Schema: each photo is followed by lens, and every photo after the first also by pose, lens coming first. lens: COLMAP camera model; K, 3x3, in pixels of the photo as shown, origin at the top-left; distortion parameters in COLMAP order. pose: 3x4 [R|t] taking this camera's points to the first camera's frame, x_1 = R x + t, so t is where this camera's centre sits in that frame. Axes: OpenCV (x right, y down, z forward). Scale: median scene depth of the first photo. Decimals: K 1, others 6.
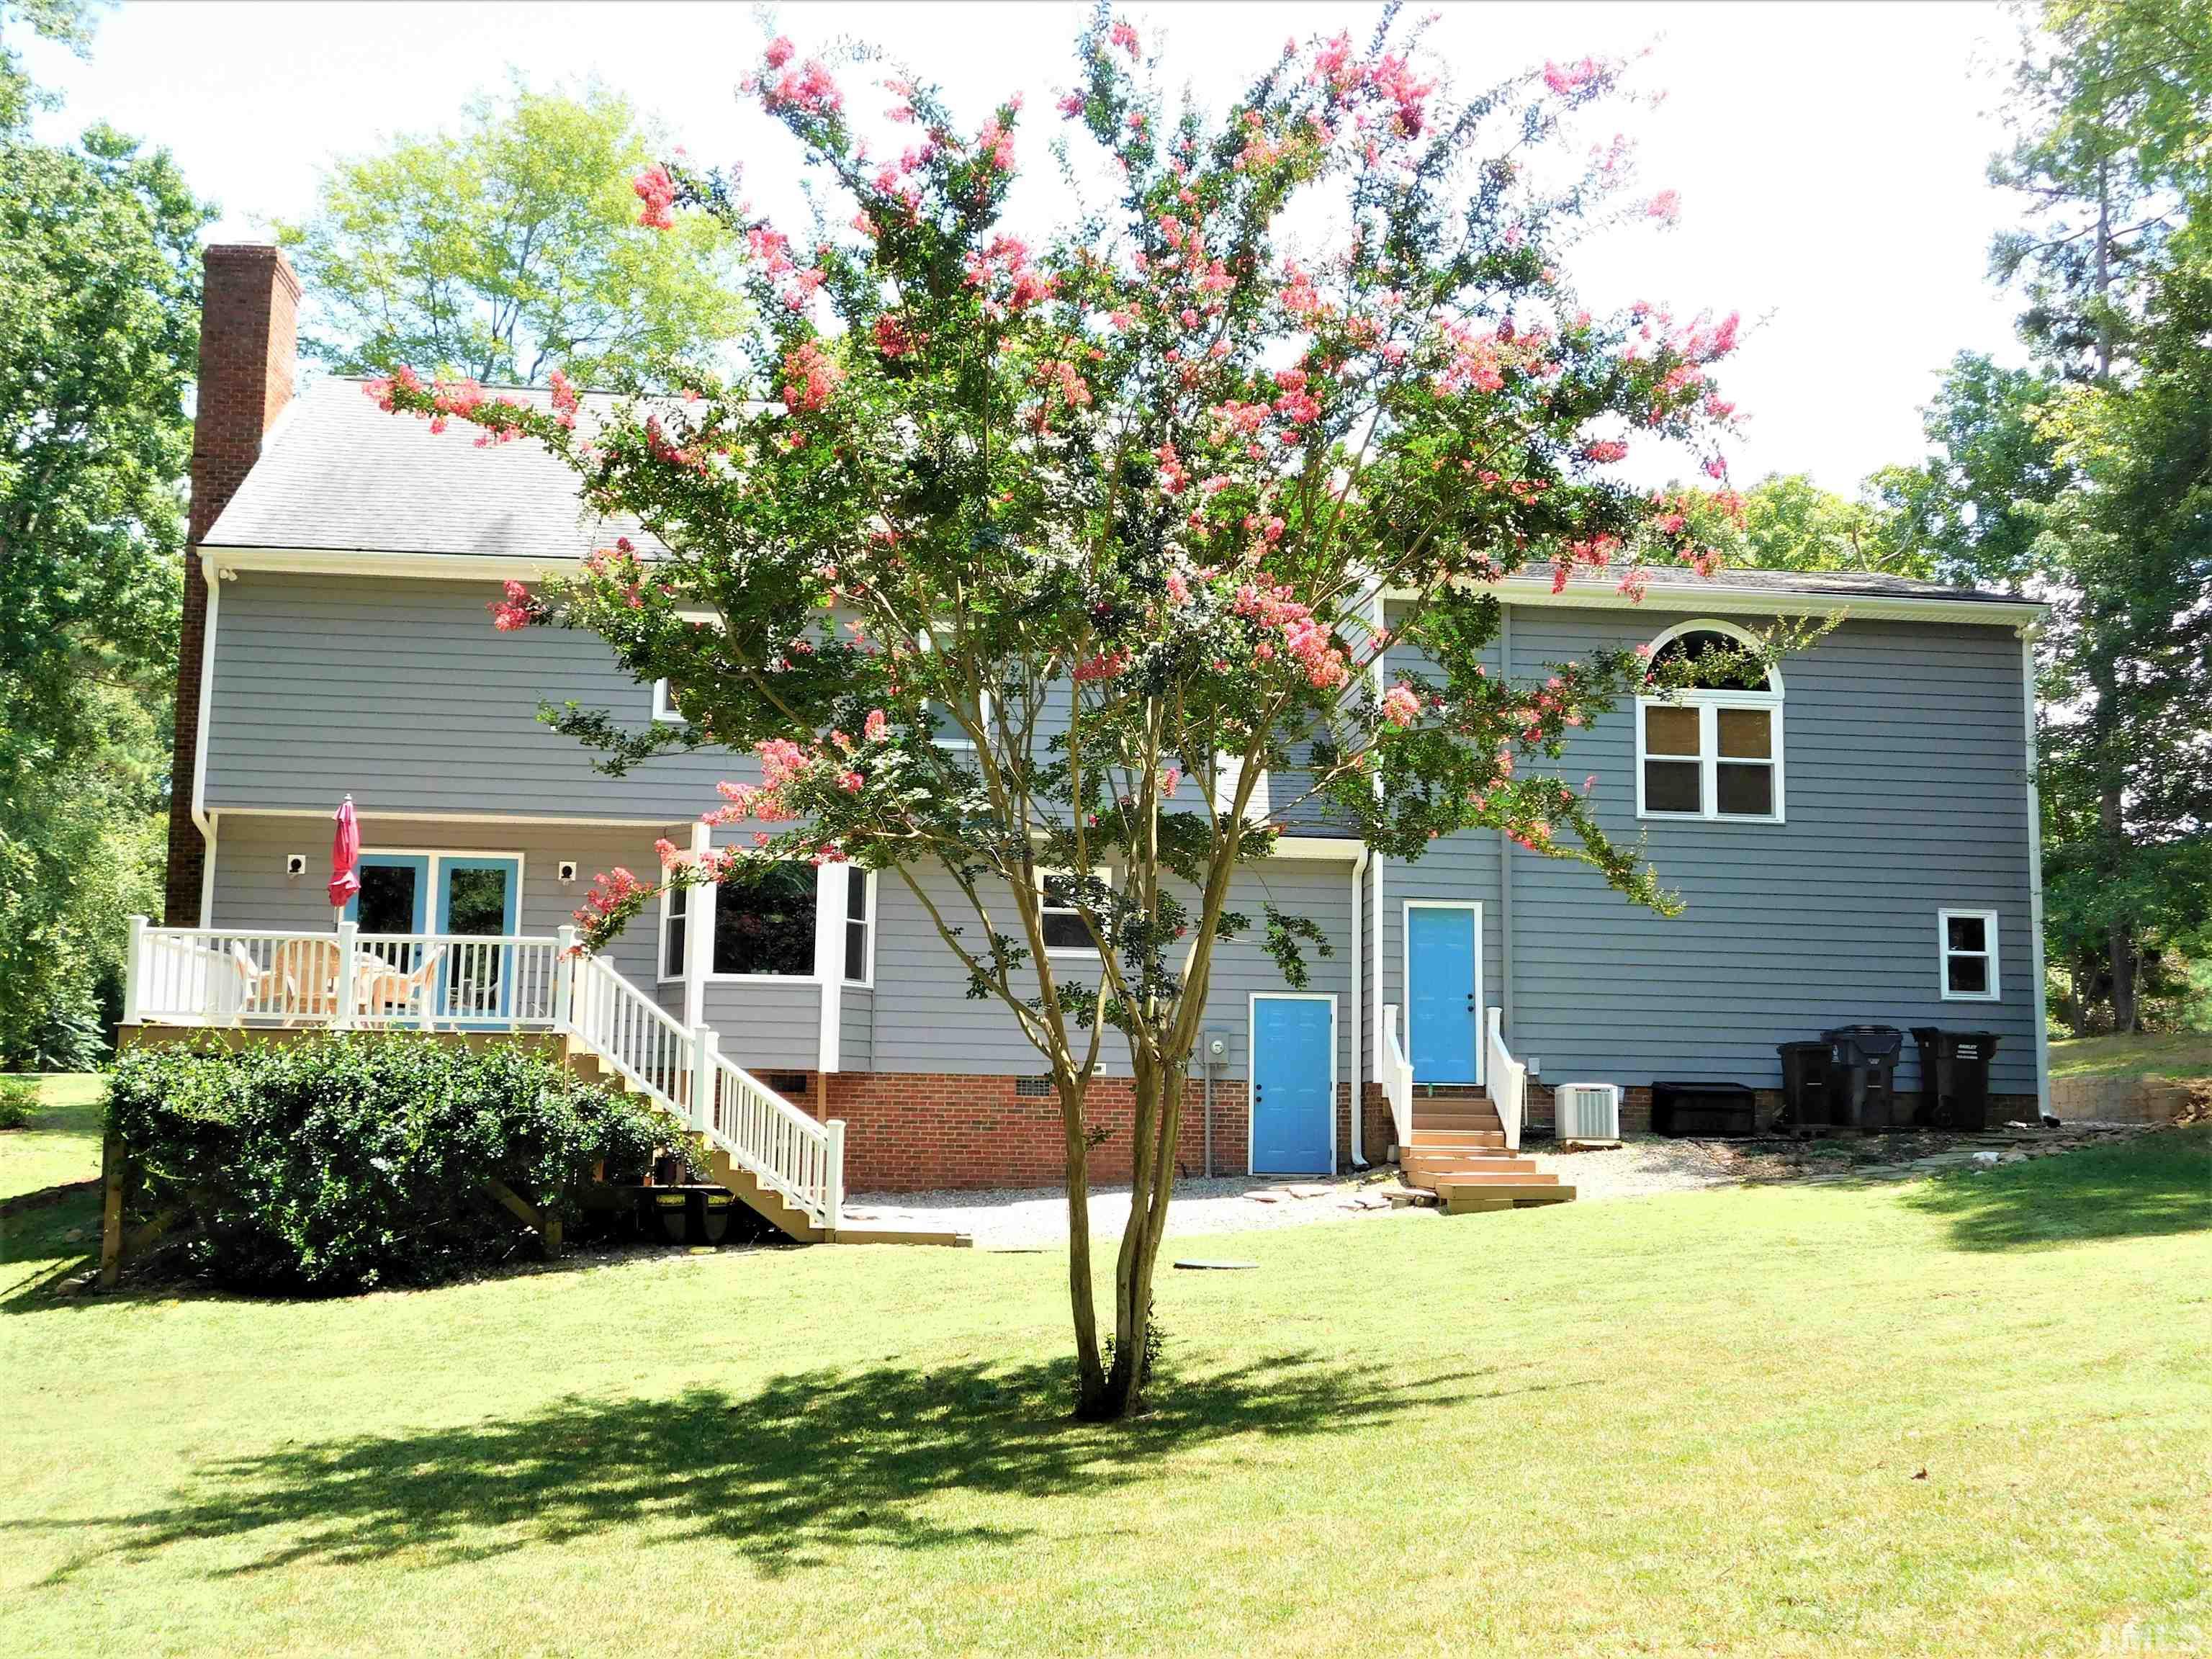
lens RADIAL K [[2305.1, 0, 1106.0], [0, 2305.1, 829.5], [0, 0, 1]] dist [-0.013088, 0.028326]
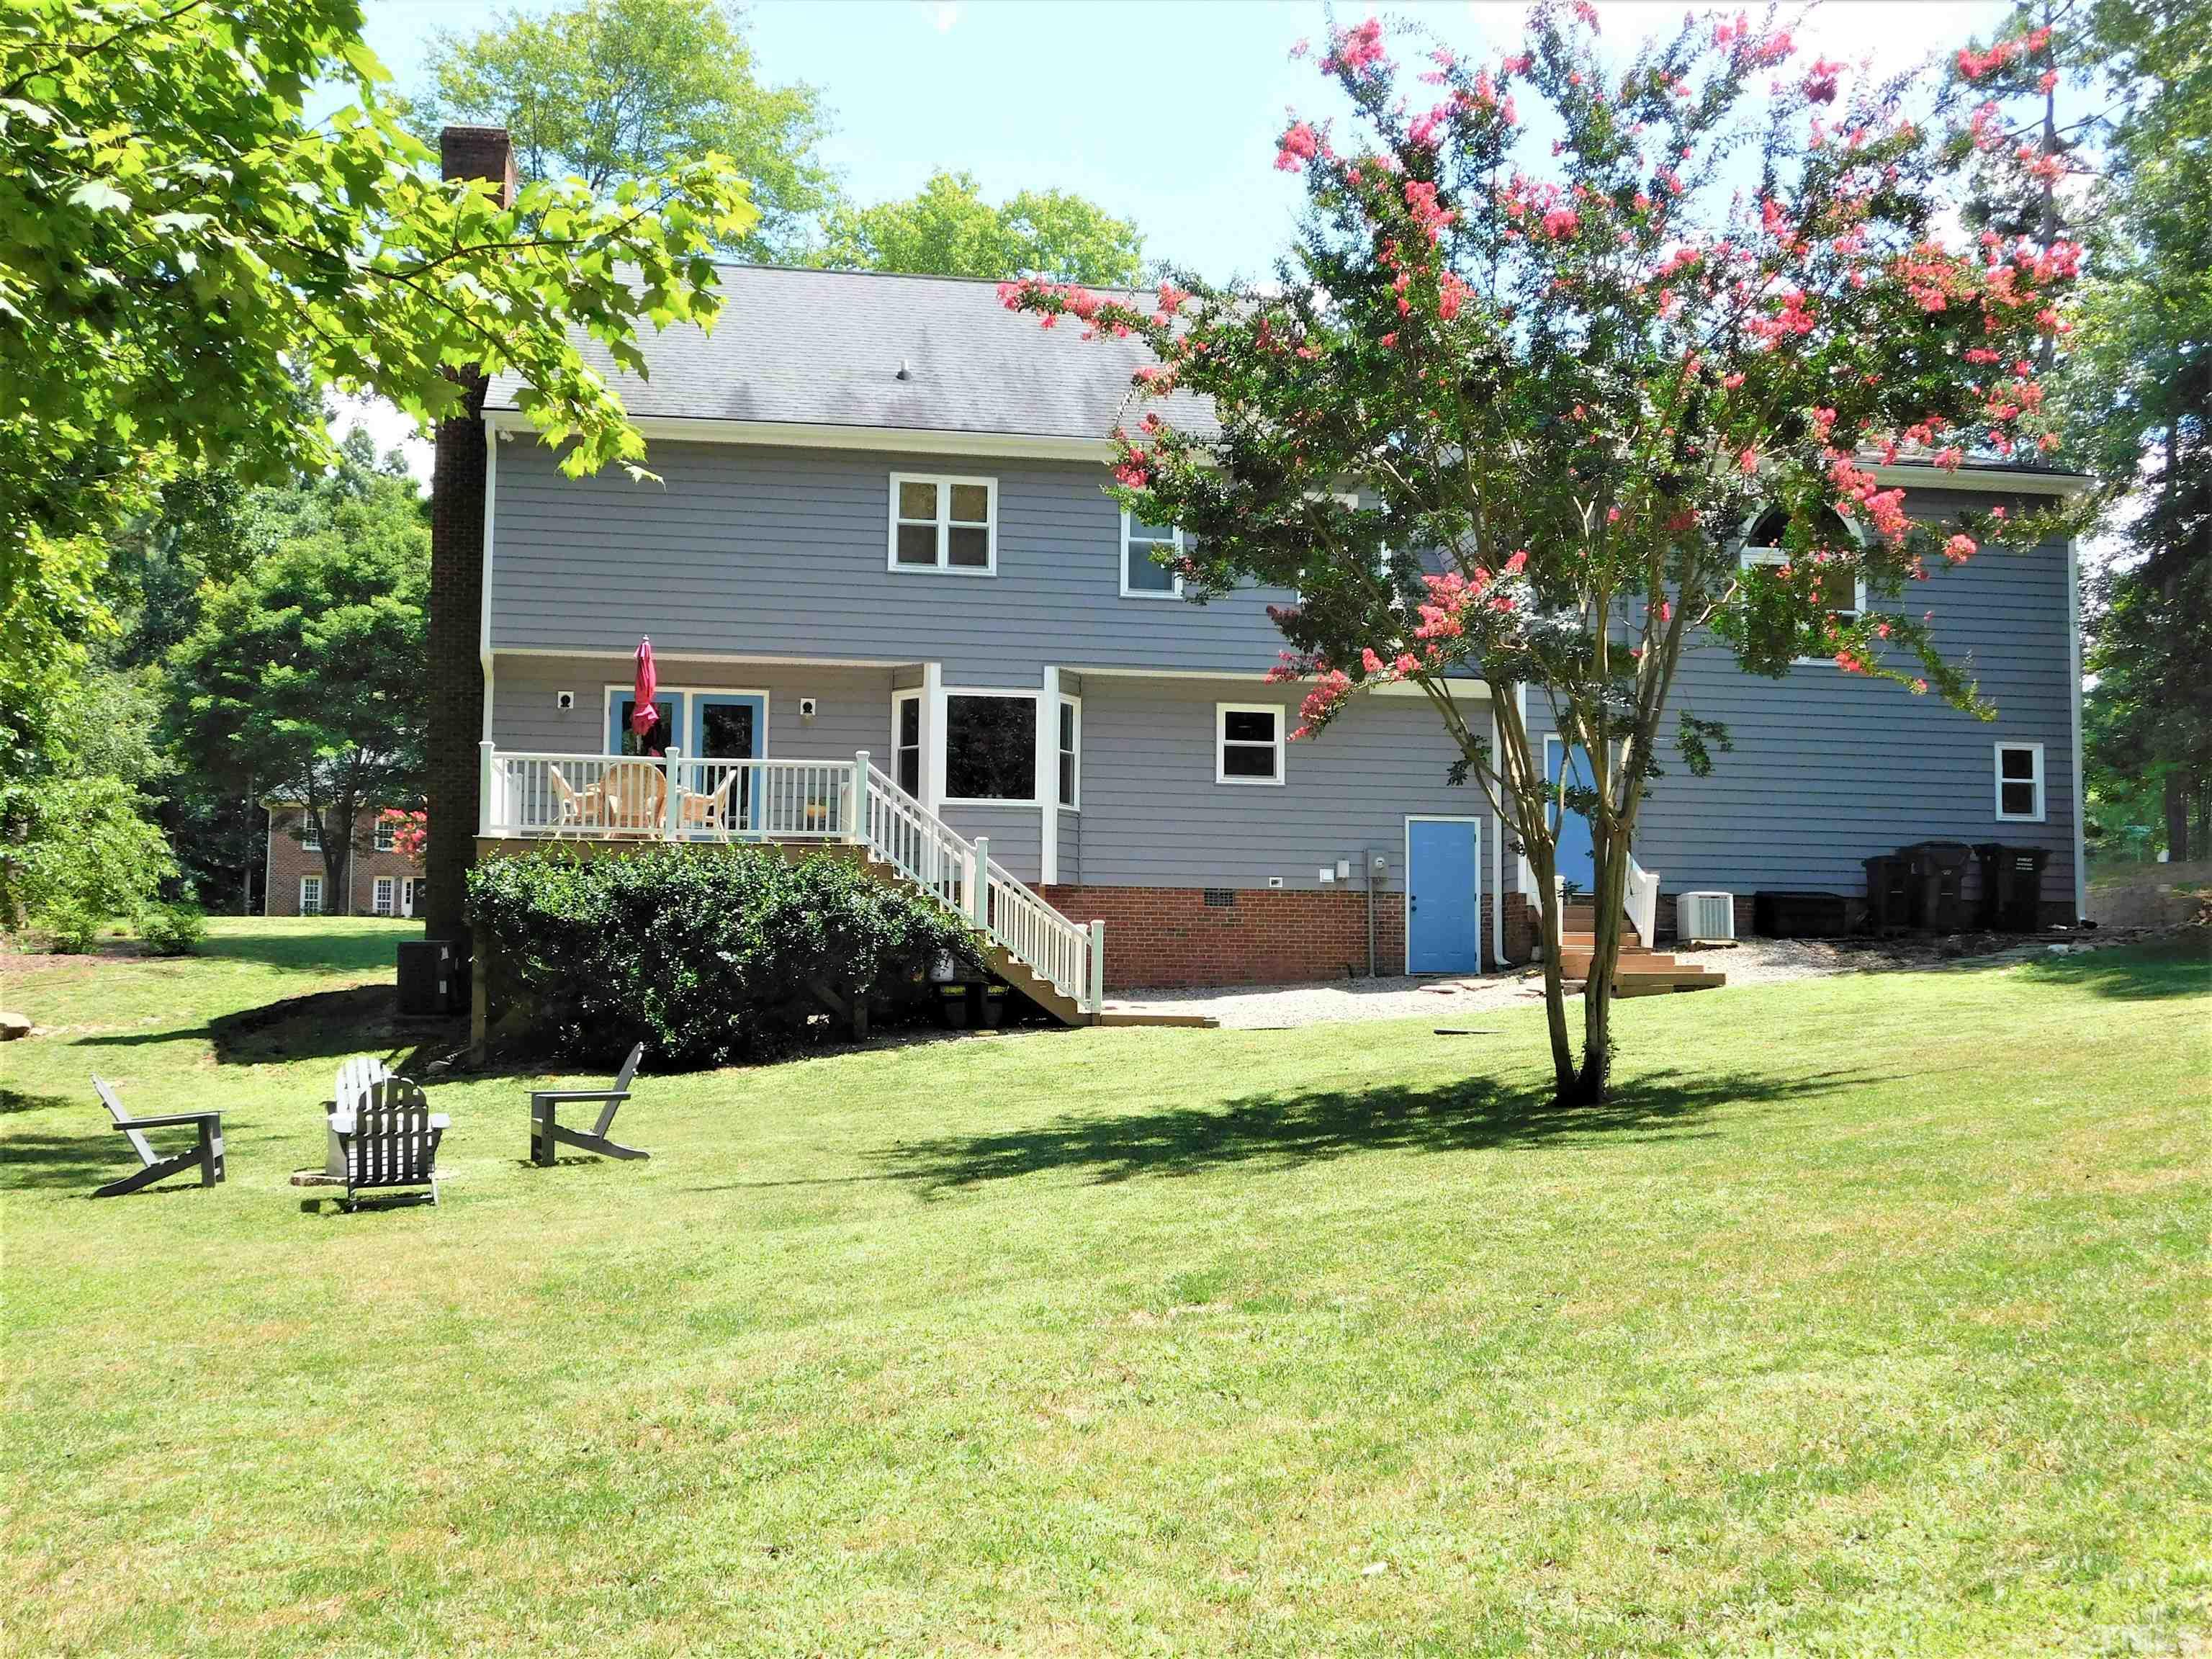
lens RADIAL K [[2305.1, 0, 1106.0], [0, 2305.1, 829.5], [0, 0, 1]] dist [-0.013088, 0.028326]
pose [[0.997607, -0.002190, 0.069098, -0.181965], [-0.001840, 0.998303, 0.058196, 0.013311], [-0.069108, -0.058184, 0.995911, -0.134269]]
